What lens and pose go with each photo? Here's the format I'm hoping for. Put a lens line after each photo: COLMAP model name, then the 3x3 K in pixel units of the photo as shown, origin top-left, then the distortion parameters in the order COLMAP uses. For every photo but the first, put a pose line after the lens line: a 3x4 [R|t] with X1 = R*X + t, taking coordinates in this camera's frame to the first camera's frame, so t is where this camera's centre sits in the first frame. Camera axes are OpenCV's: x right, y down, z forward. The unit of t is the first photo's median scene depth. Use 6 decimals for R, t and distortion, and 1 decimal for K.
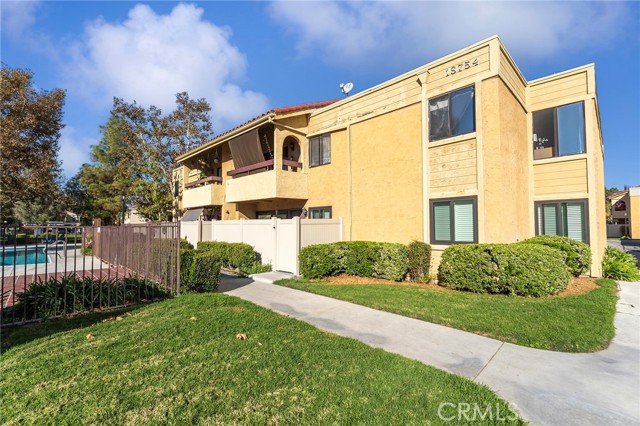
lens RADIAL K [[286.9, 0, 320.0], [0, 286.9, 213.0], [0, 0, 1]] dist [0.000817, 0.000098]
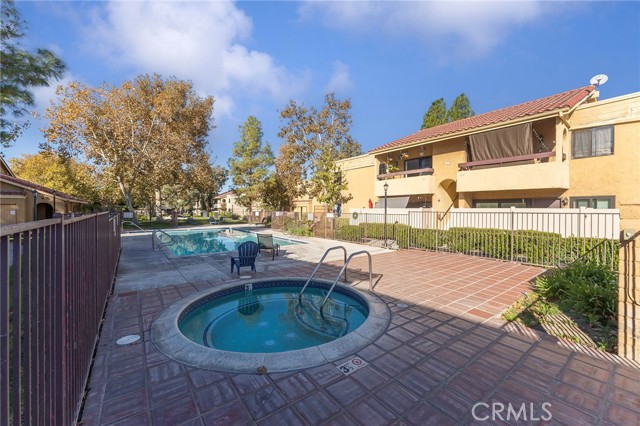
lens RADIAL K [[255.5, 0, 318.4], [0, 255.5, 215.3], [0, 0, 1]] dist [-0.001530, -0.000282]
pose [[0.990603, 0.016590, -0.135758, -0.830685], [-0.008486, 0.998159, 0.060060, 0.000315], [0.136504, -0.058344, 0.988920, -0.071438]]
